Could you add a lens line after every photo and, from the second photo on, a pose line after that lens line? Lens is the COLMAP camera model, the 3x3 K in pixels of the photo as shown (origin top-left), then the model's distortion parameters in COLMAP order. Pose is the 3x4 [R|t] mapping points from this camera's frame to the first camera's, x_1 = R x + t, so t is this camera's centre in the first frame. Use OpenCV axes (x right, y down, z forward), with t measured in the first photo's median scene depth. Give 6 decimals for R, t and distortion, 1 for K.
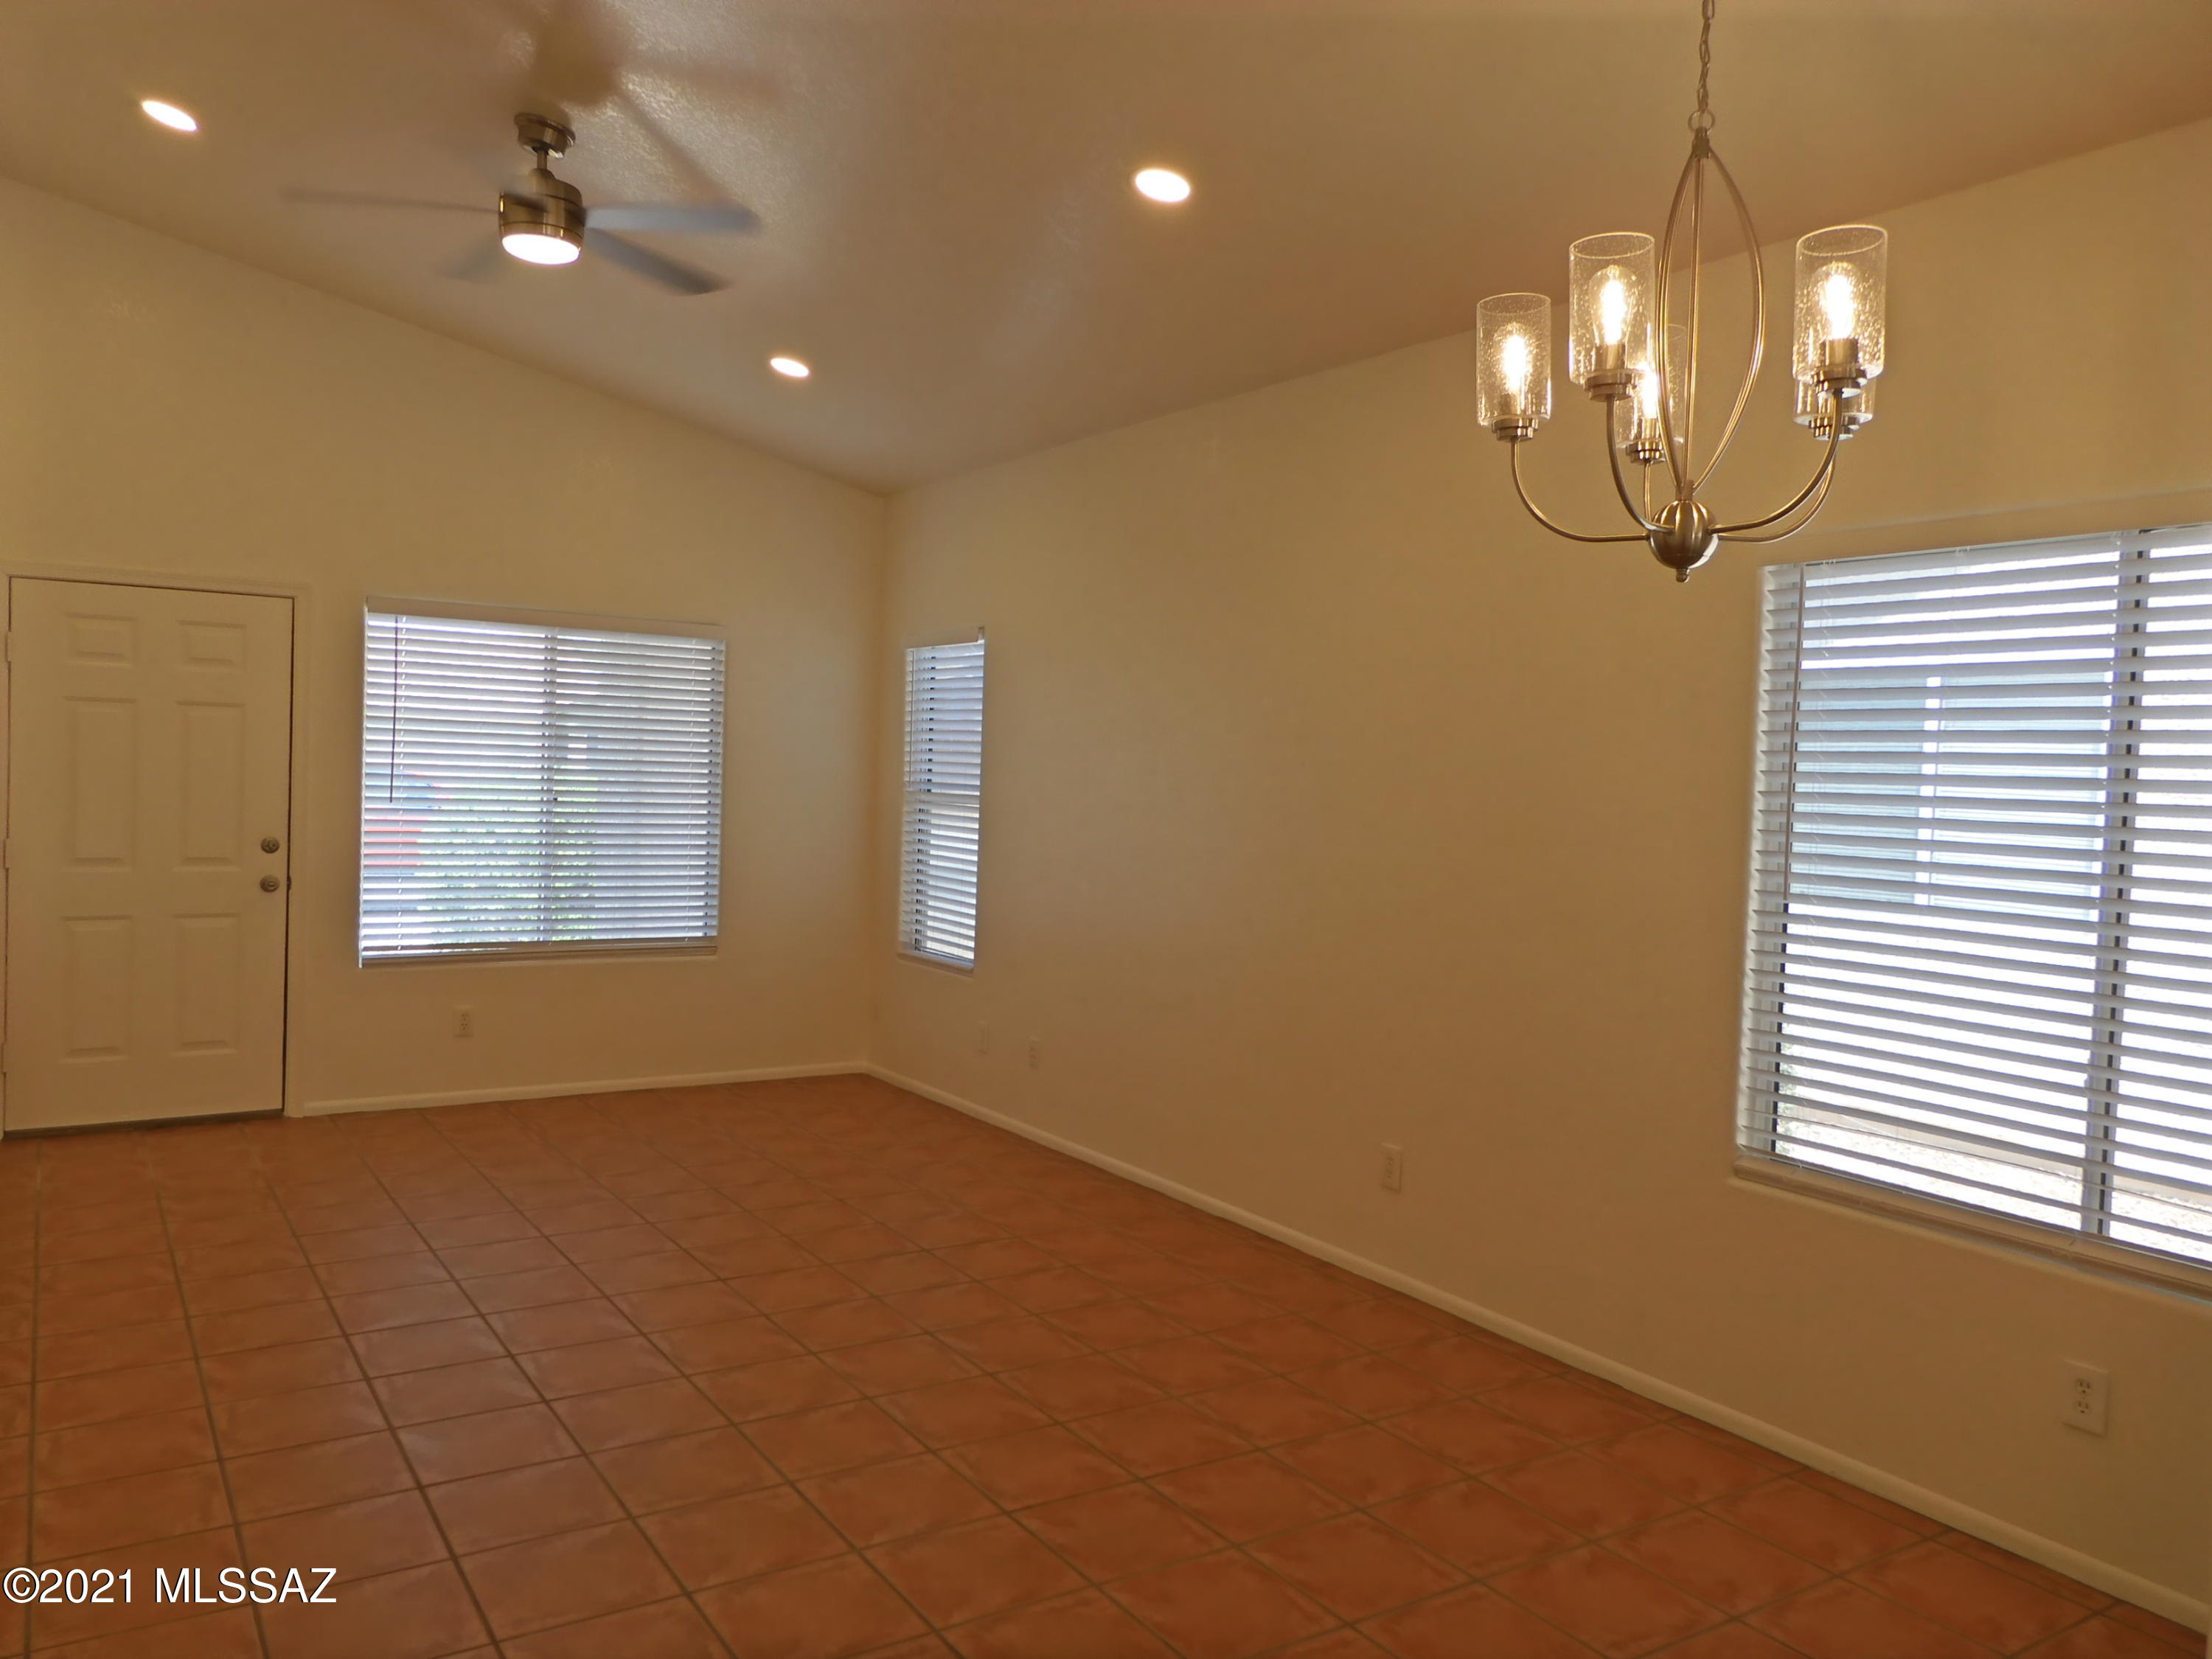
lens RADIAL K [[1590.0, 0, 1099.6], [0, 1590.0, 815.0], [0, 0, 1]] dist [0.002053, 0.003040]
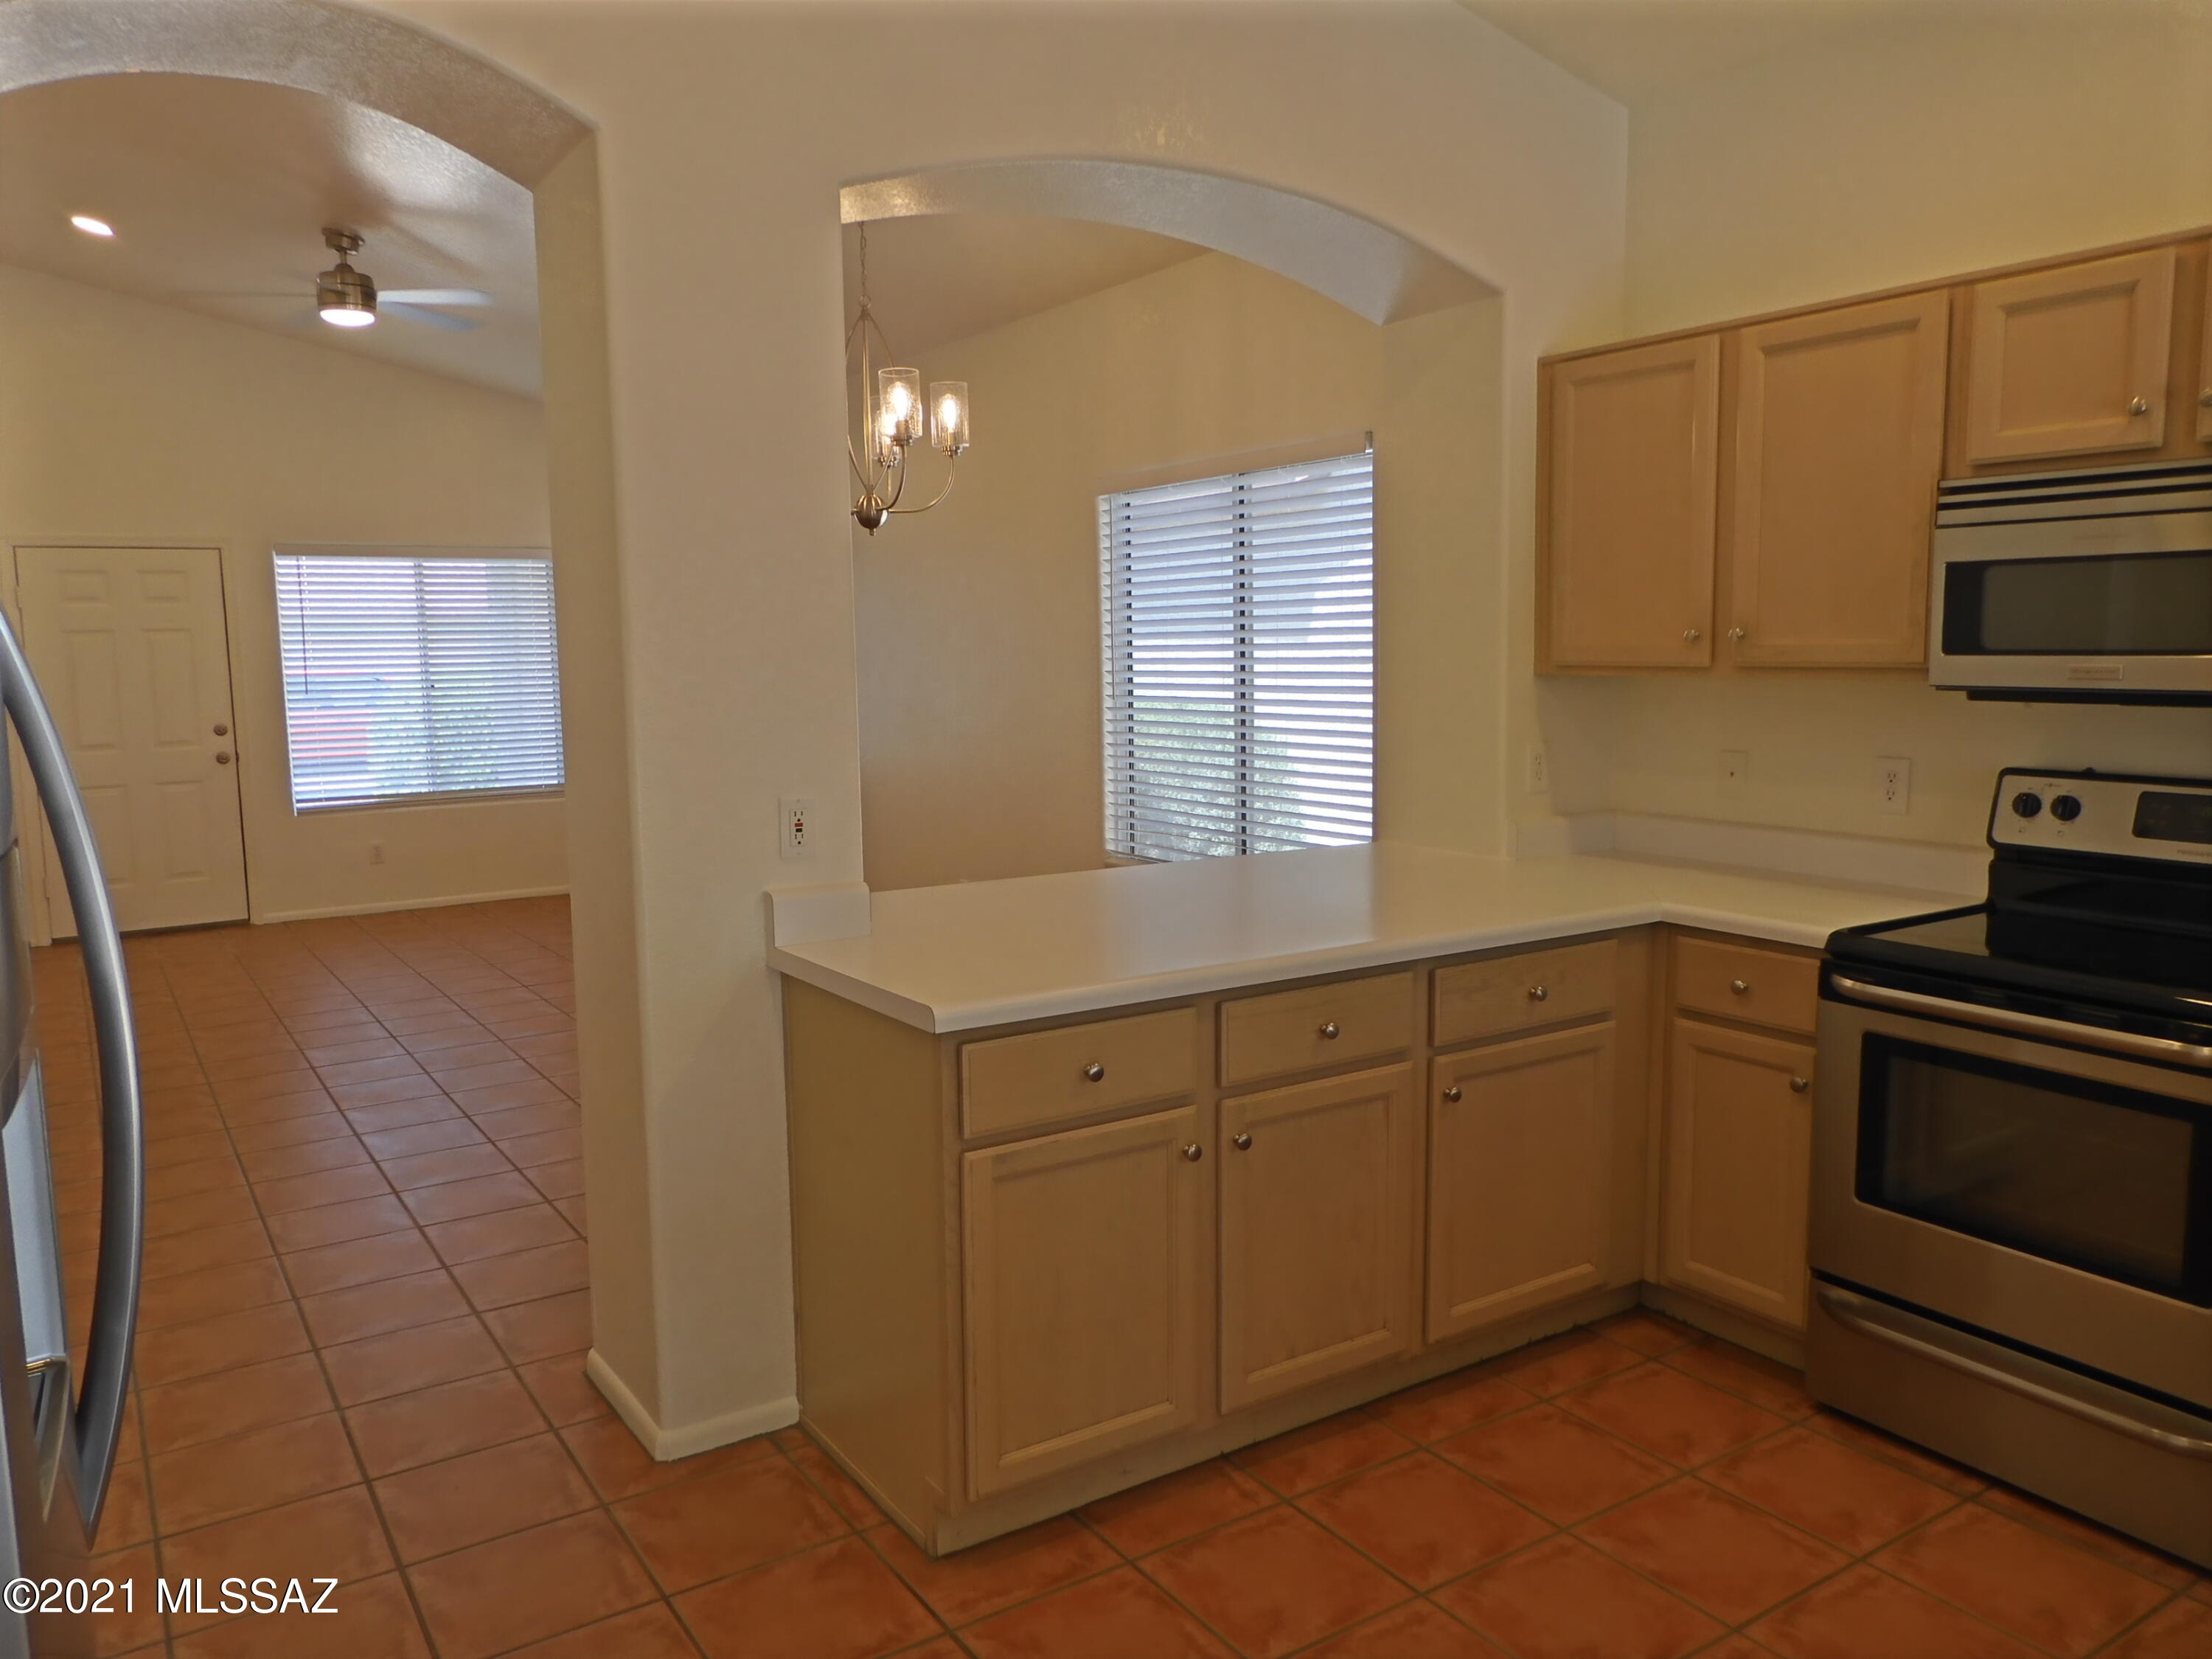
lens RADIAL K [[1547.6, 0, 1093.8], [0, 1547.6, 819.8], [0, 0, 1]] dist [-0.004623, -0.003375]
pose [[0.998484, -0.053806, 0.011570, 0.215984], [0.052605, 0.994843, 0.086721, 0.020531], [-0.016176, -0.085981, 0.996165, -0.354857]]
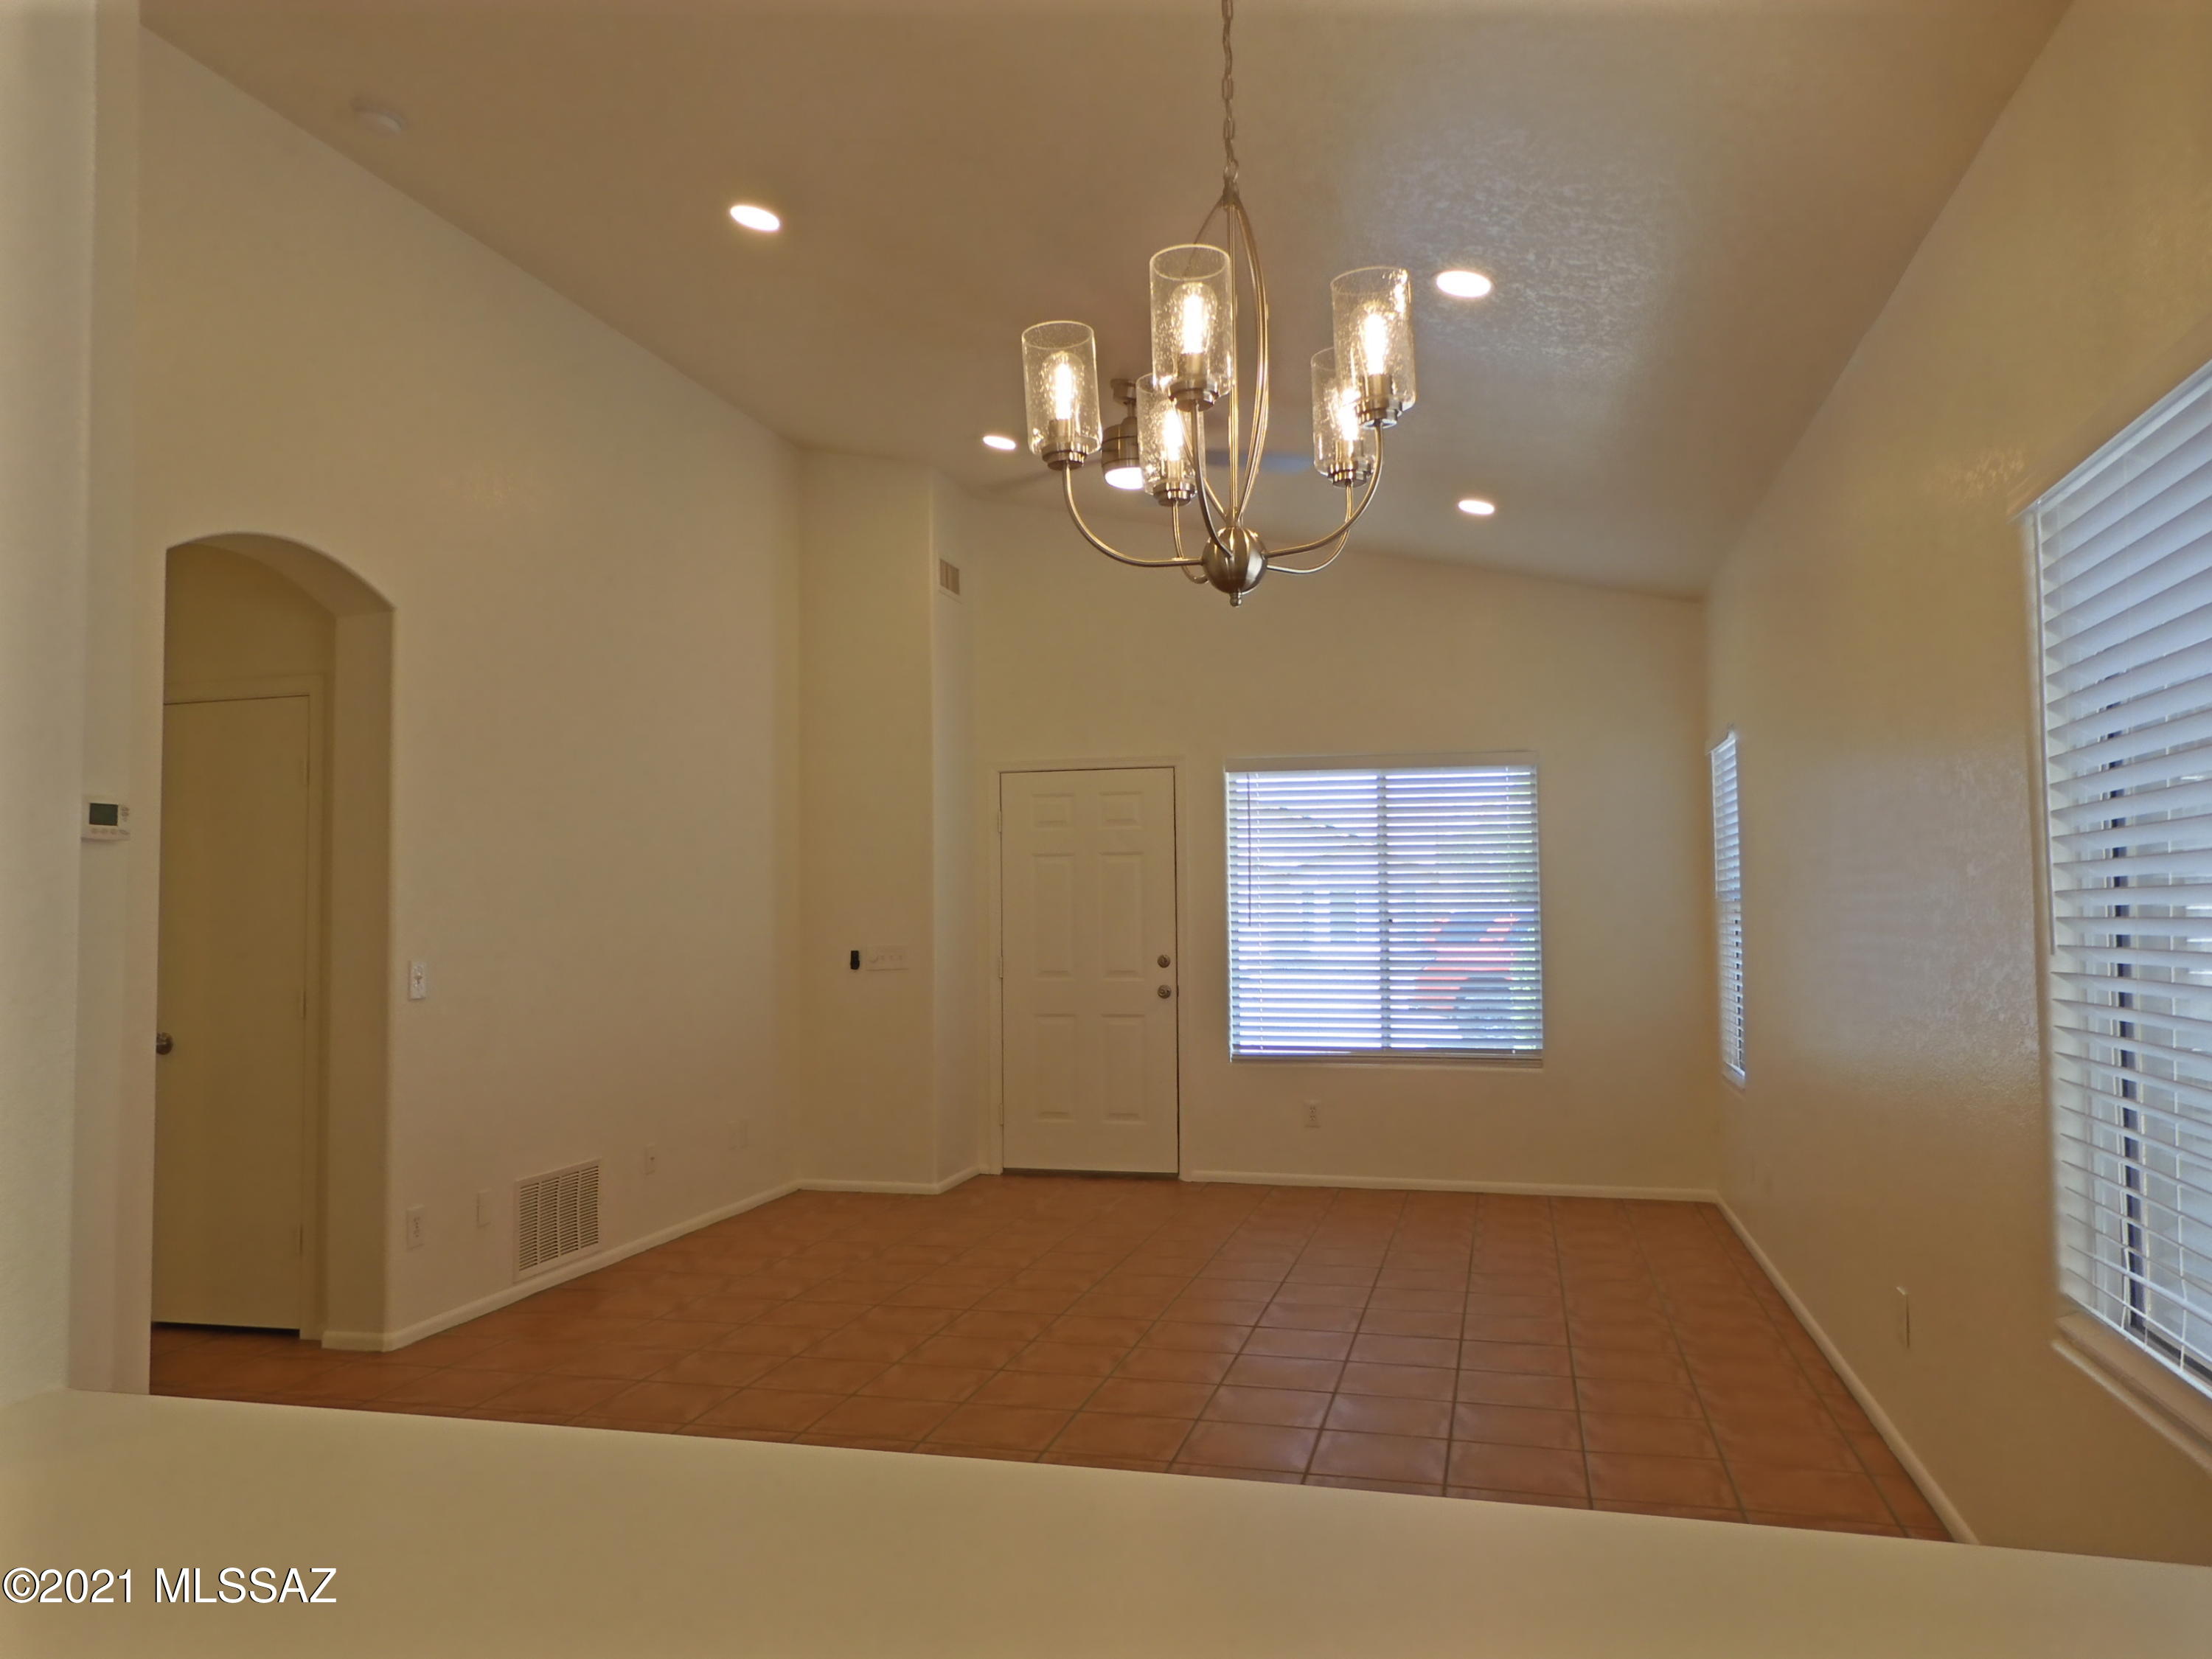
lens RADIAL K [[1592.6, 0, 1106.0], [0, 1592.6, 829.5], [0, 0, 1]] dist [0.001786, 0.005237]
pose [[0.689612, -0.074982, -0.720287, 0.372564], [0.008881, 0.995426, -0.095121, 0.034759], [0.724125, 0.059200, 0.687123, 0.084281]]
